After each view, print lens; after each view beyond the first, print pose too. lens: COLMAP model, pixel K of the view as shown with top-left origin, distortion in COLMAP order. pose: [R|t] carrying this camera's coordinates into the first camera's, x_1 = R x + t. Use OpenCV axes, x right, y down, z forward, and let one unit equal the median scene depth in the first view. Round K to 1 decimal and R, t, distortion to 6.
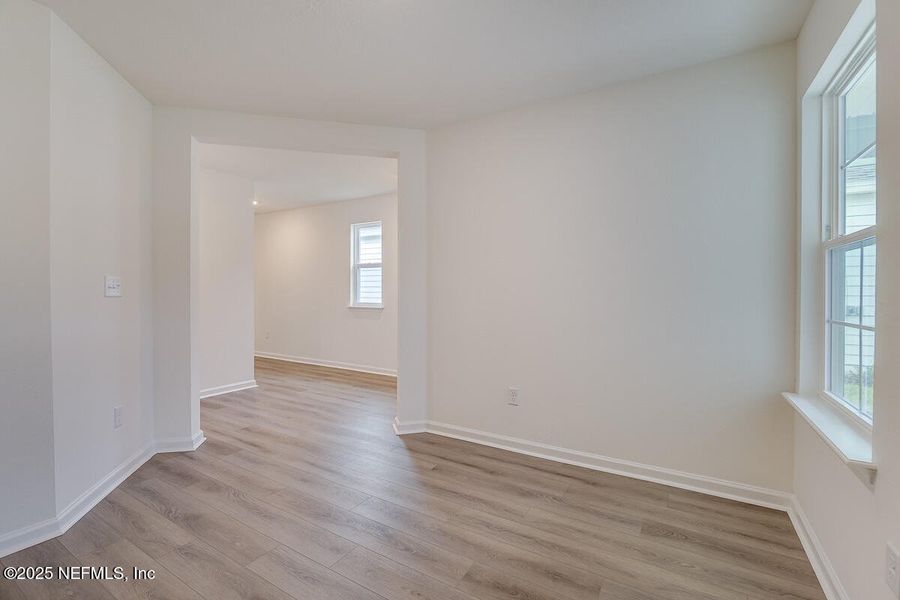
lens RADIAL K [[401.8, 0, 448.7], [0, 401.8, 296.3], [0, 0, 1]] dist [-0.000126, -0.000121]
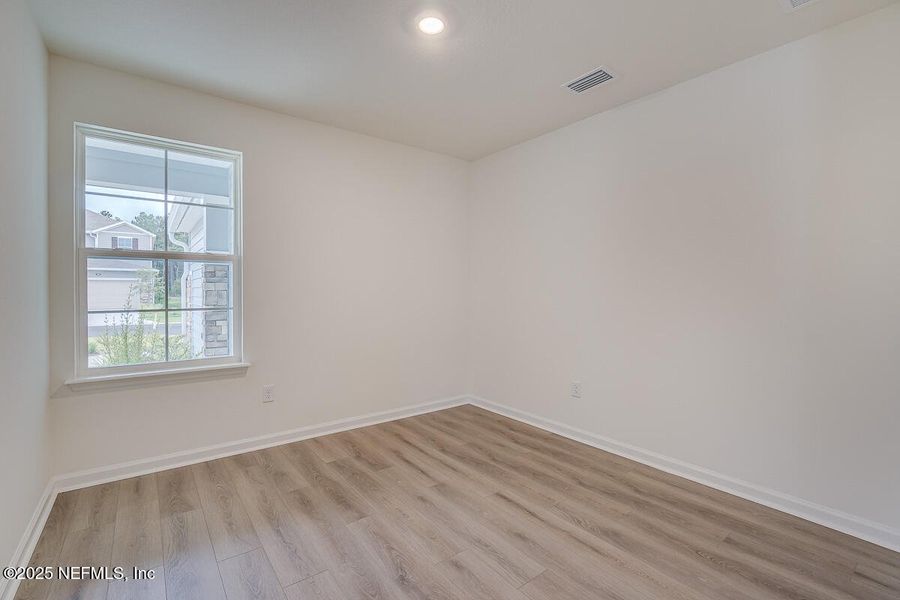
lens RADIAL K [[401.8, 0, 448.7], [0, 401.8, 296.3], [0, 0, 1]] dist [-0.000126, -0.000121]
pose [[-0.932284, -0.010067, 0.361588, -0.561799], [-0.003376, 0.999811, 0.019131, -0.012947], [-0.361712, 0.016615, -0.932142, 1.775685]]
